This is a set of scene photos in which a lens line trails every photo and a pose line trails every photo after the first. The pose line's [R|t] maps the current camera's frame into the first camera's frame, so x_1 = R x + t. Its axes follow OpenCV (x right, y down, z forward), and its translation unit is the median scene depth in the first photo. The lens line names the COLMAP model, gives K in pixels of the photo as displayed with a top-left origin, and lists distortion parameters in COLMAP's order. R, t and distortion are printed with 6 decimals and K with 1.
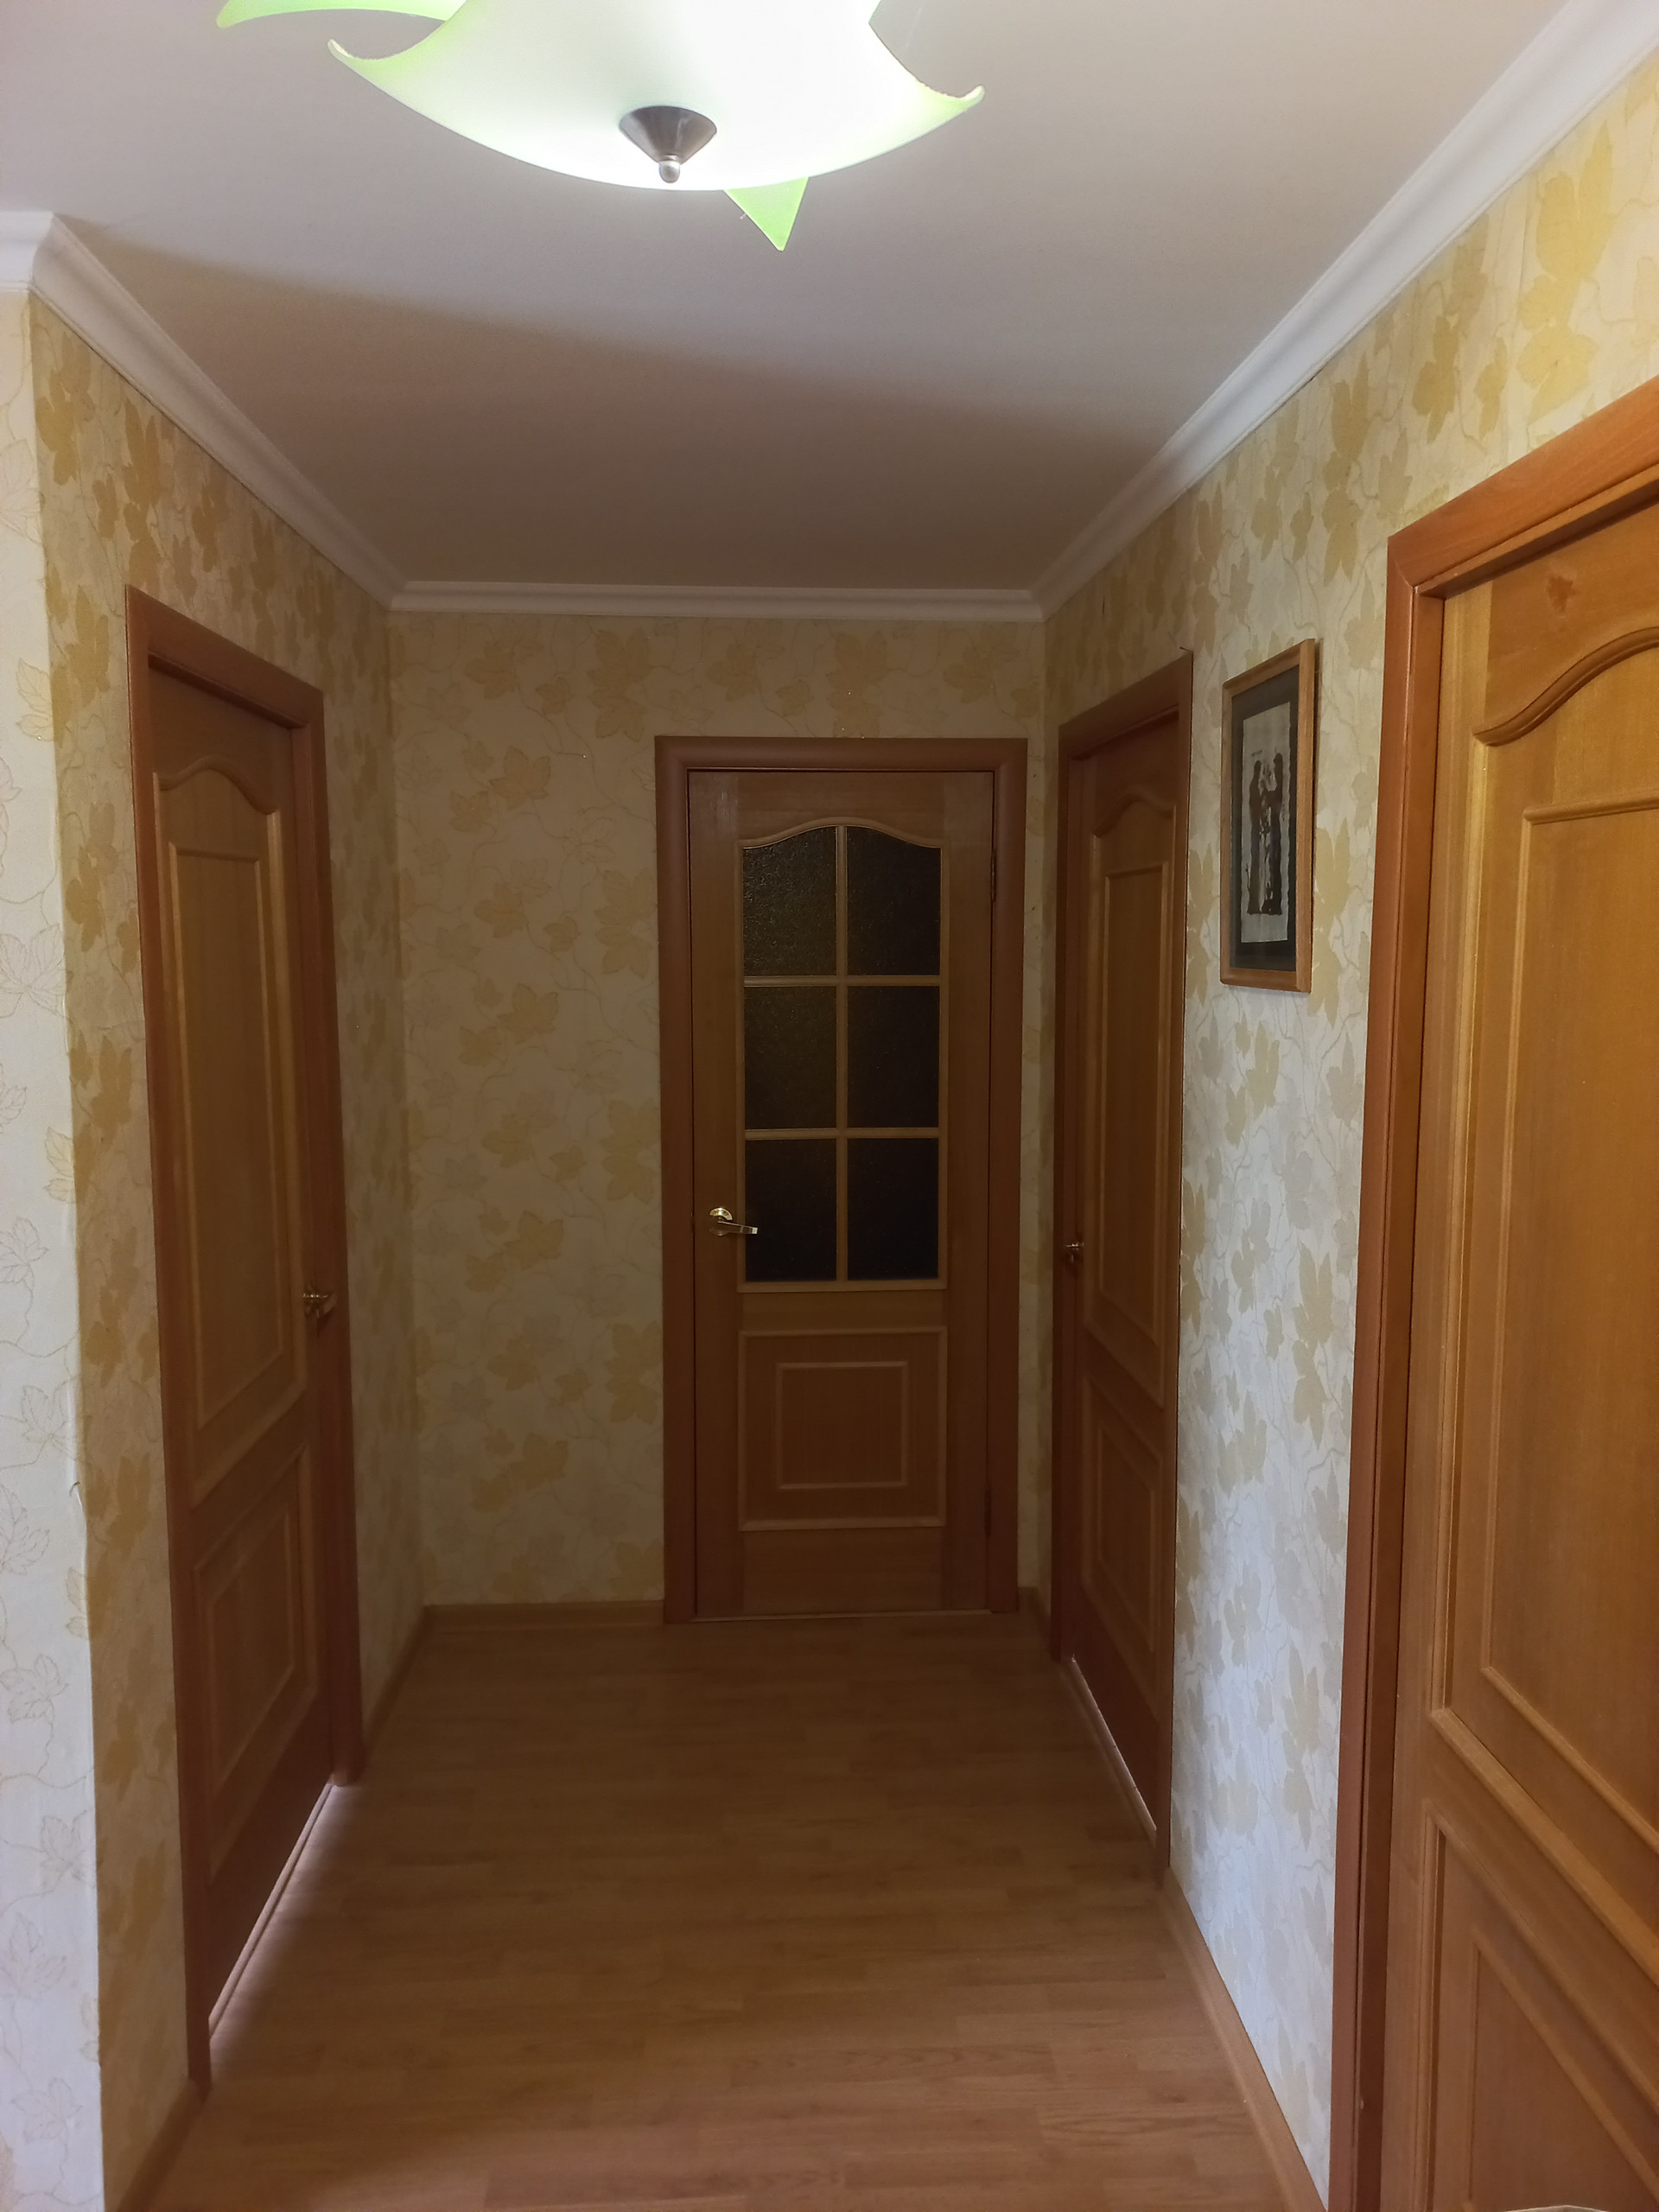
lens RADIAL K [[1589.7, 0, 836.8], [0, 1589.7, 1112.3], [0, 0, 1]] dist [0.069359, -0.075856]
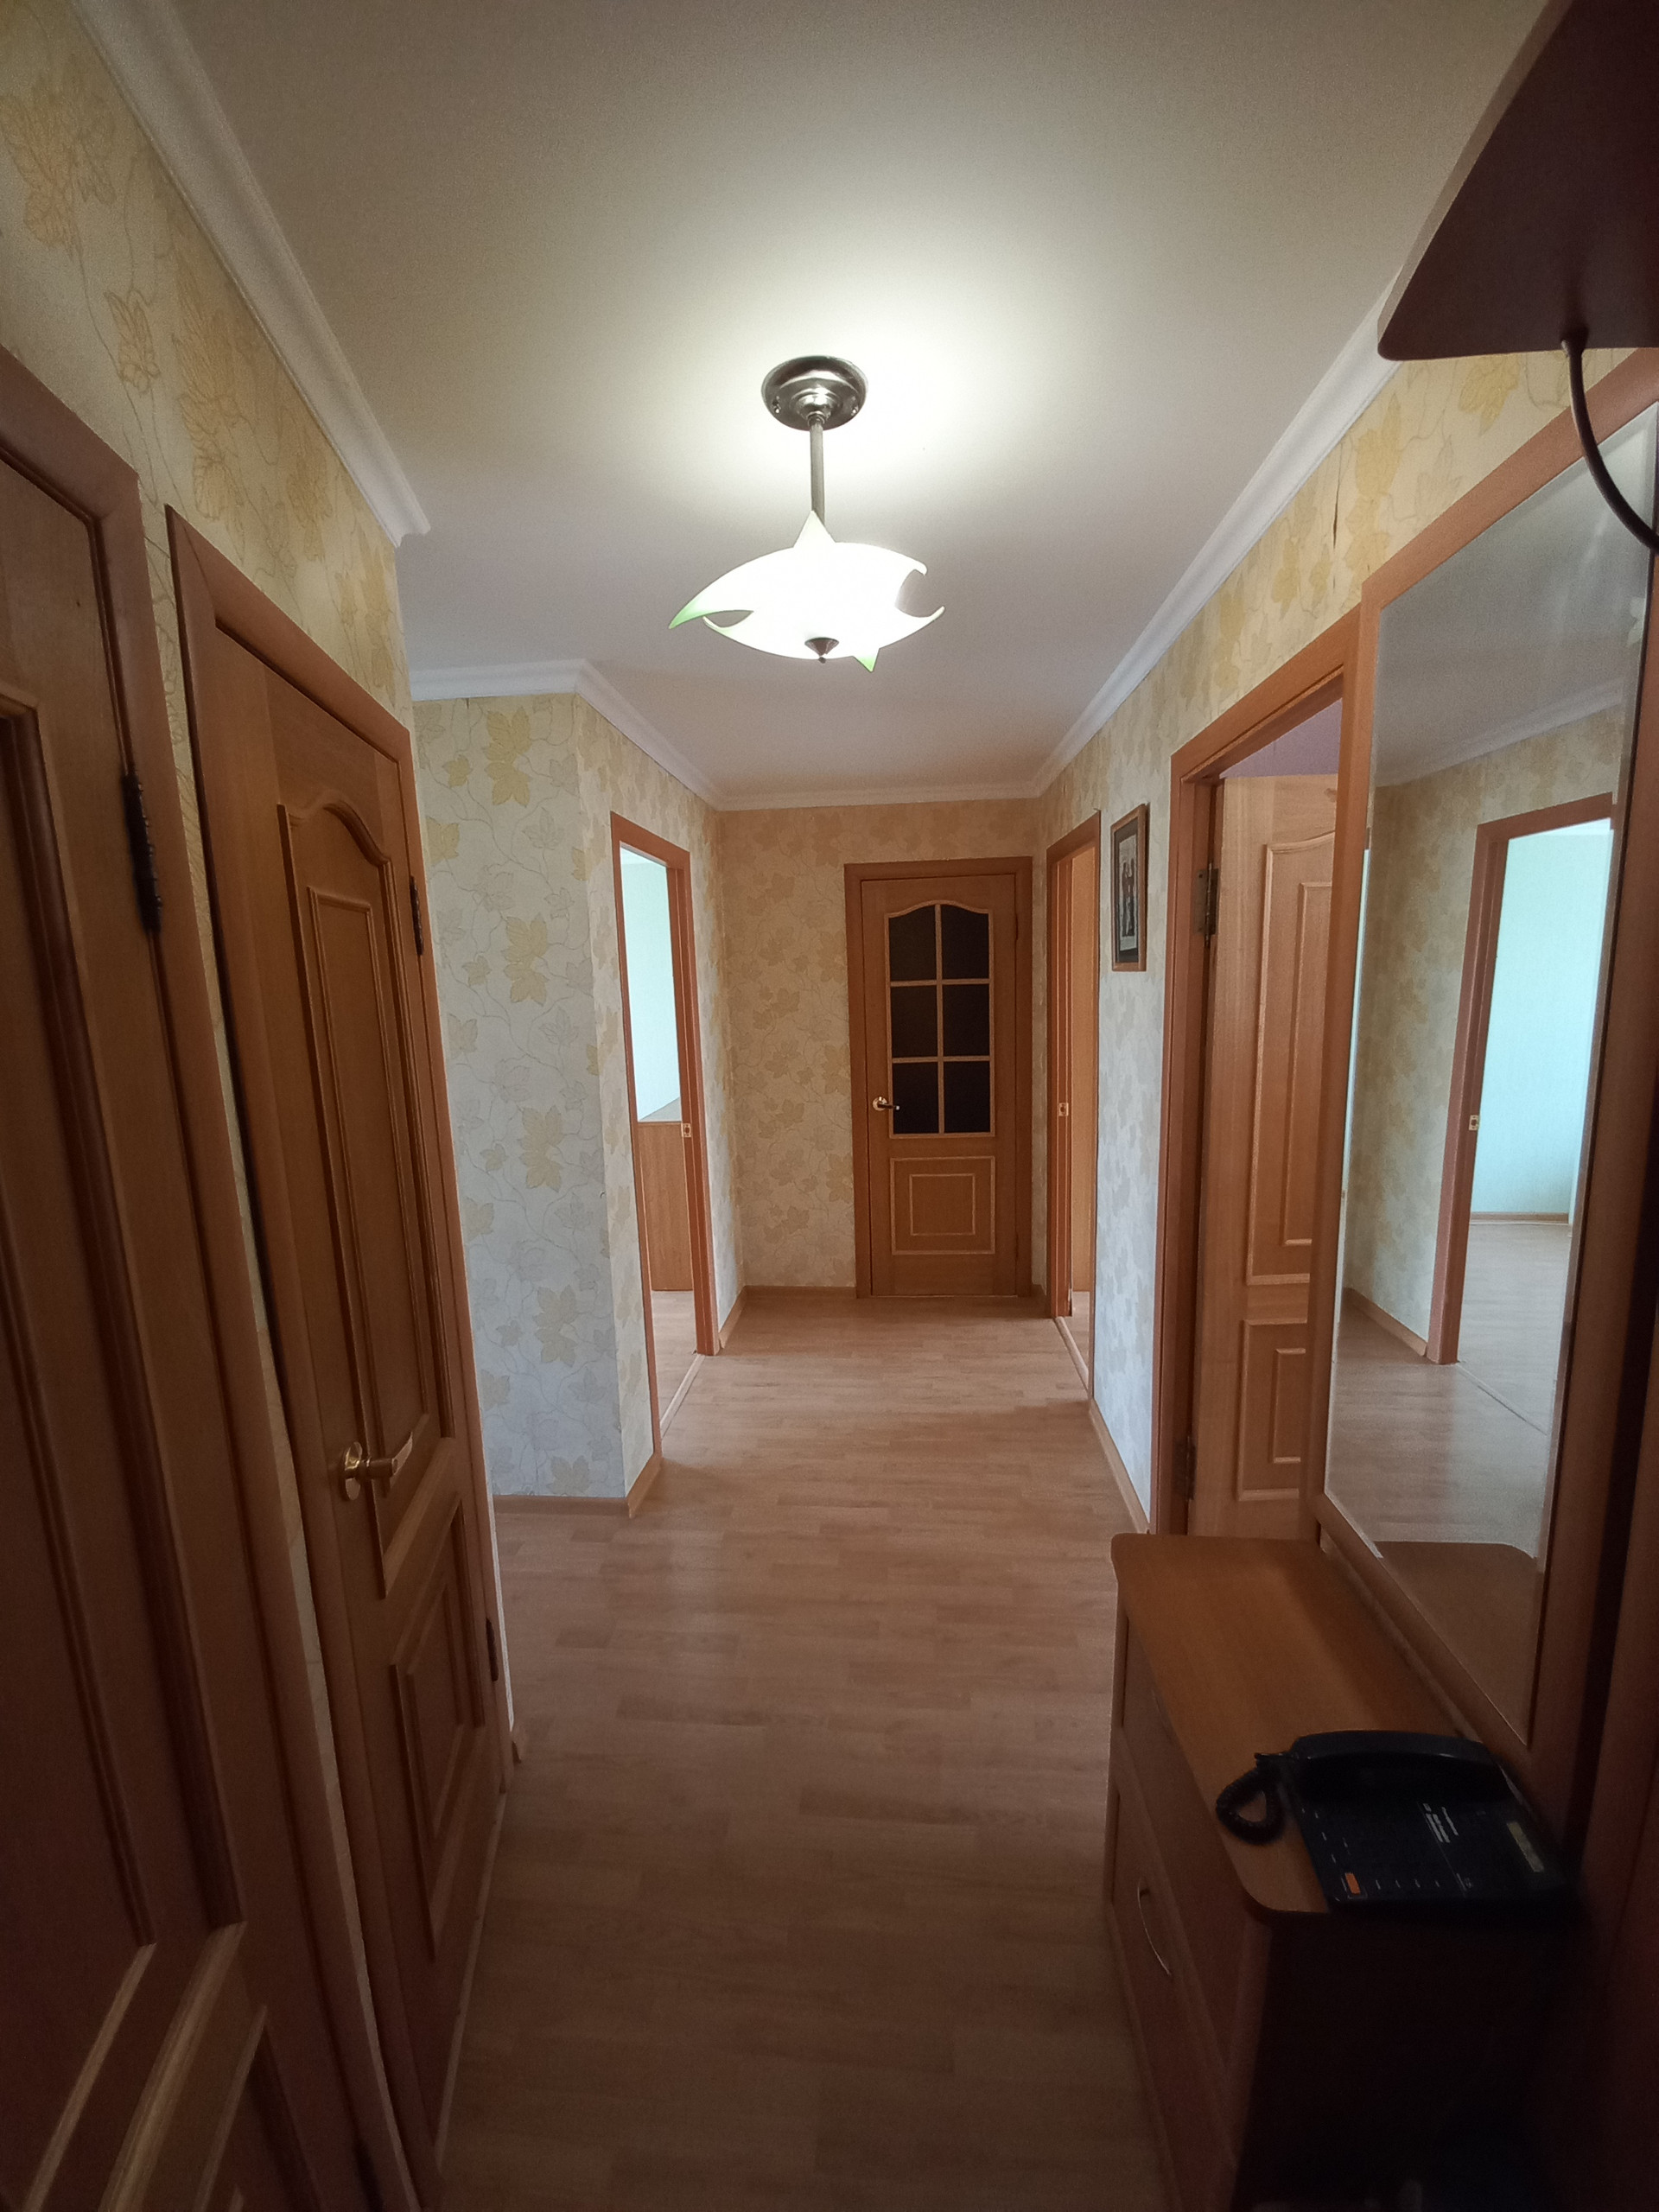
lens RADIAL K [[869.1, 0, 835.4], [0, 869.1, 1106.5], [0, 0, 1]] dist [0.000665, 0.000110]
pose [[0.990272, -0.011167, -0.138697, 0.032516], [0.017098, 0.998986, 0.041645, 0.033863], [0.138091, -0.043611, 0.989459, -0.141735]]
